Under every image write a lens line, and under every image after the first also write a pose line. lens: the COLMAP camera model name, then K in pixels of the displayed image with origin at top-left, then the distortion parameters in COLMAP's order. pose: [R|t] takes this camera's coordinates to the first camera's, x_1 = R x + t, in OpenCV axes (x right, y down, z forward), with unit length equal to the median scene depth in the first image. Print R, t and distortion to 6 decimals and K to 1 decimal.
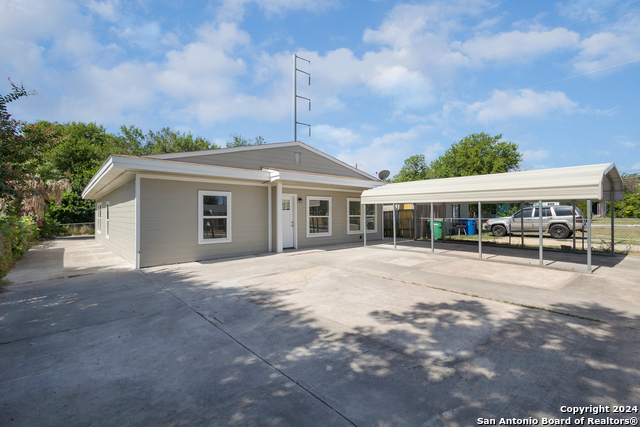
lens RADIAL K [[292.8, 0, 318.2], [0, 292.8, 214.2], [0, 0, 1]] dist [0.018385, -0.007181]
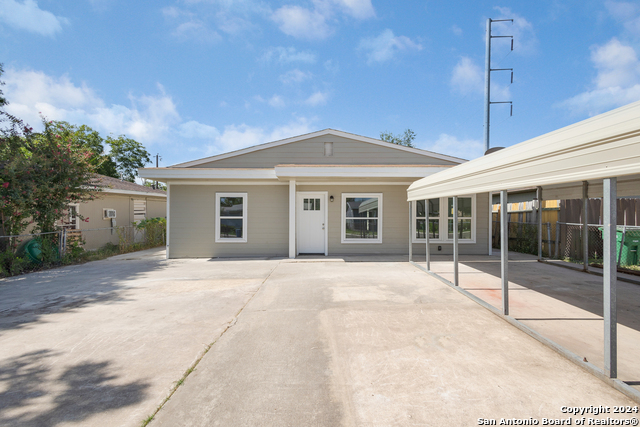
lens RADIAL K [[289.1, 0, 325.5], [0, 289.1, 214.1], [0, 0, 1]] dist [0.015852, -0.000381]
pose [[0.751911, 0.002657, -0.659259, 0.524323], [-0.003707, 0.999993, -0.000198, -0.003138], [0.659254, 0.002592, 0.751916, 0.401173]]
